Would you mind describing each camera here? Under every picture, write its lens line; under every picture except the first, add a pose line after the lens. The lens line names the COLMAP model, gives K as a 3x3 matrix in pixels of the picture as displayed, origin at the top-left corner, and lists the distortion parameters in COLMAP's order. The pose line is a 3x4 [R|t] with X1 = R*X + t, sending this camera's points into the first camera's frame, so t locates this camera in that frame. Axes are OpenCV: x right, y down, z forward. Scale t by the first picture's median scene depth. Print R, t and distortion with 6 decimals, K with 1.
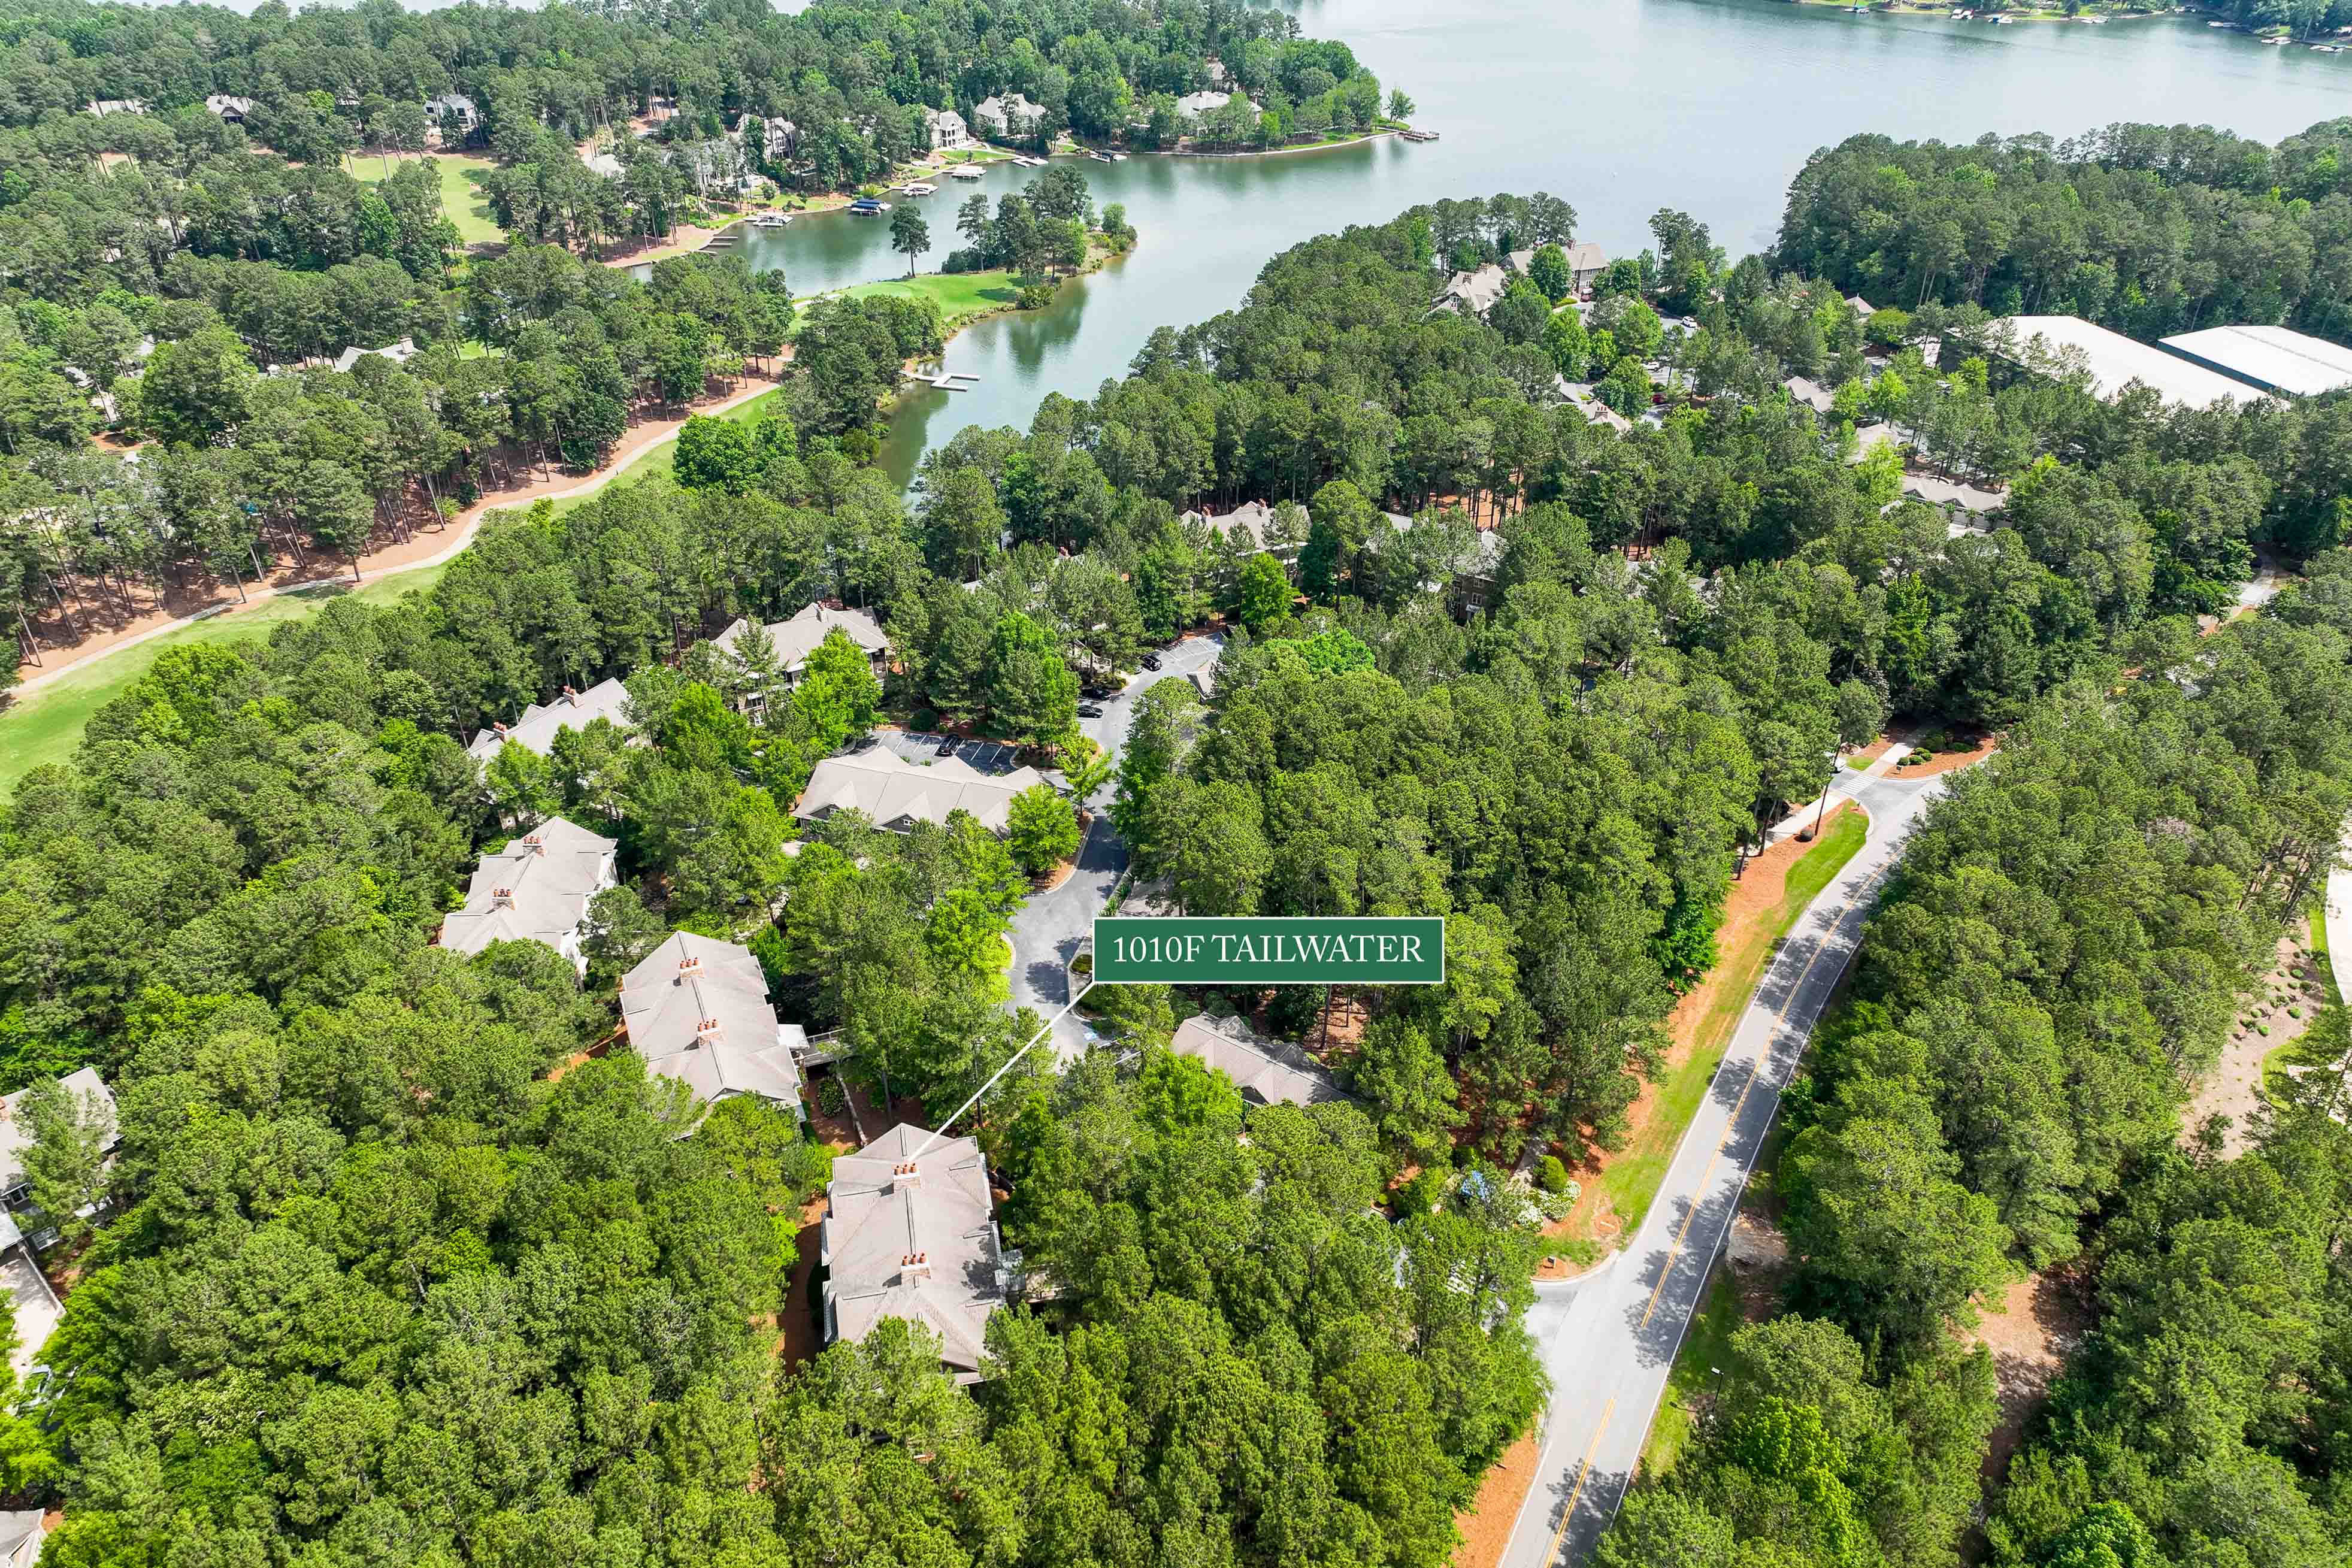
lens RADIAL K [[1669.8, 0, 1176.0], [0, 1669.8, 784.0], [0, 0, 1]] dist [0.003411, 0.020533]
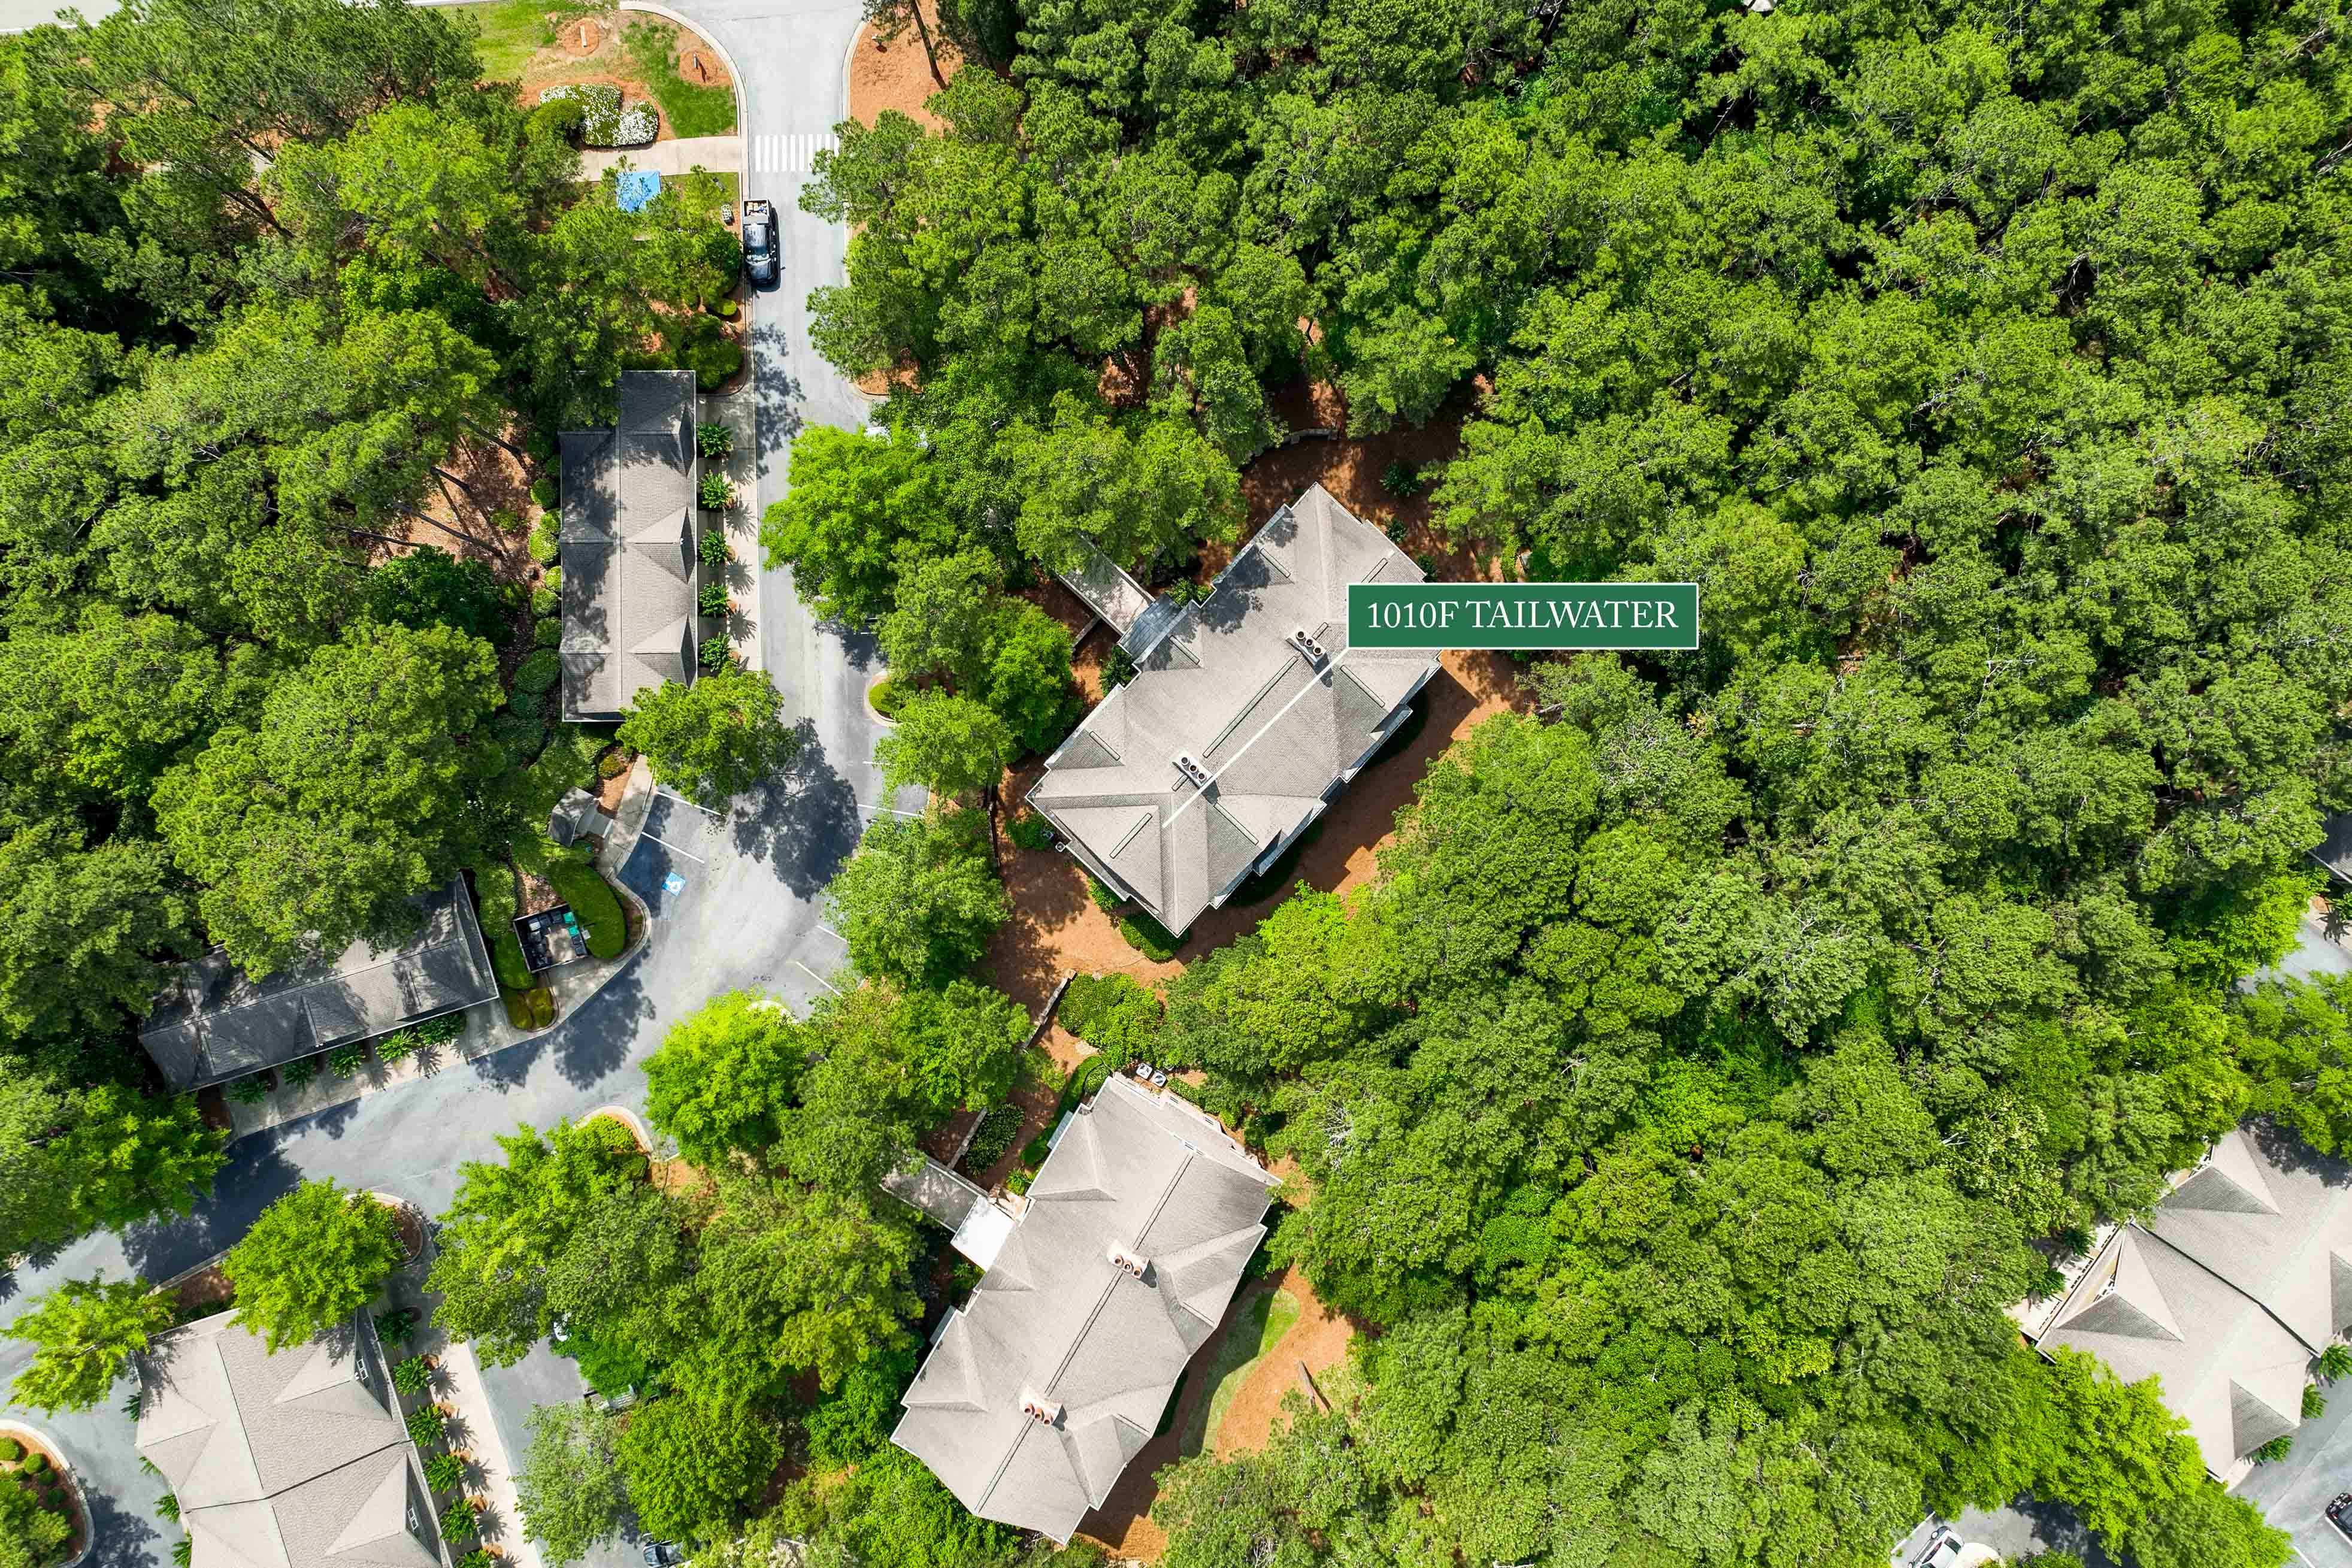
lens RADIAL K [[1669.8, 0, 1176.0], [0, 1669.8, 784.0], [0, 0, 1]] dist [0.003411, 0.020533]
pose [[-0.588567, -0.808440, 0.003644, -0.084487], [0.436885, -0.314265, 0.842834, -0.177761], [-0.680236, 0.497656, 0.538161, 0.323773]]
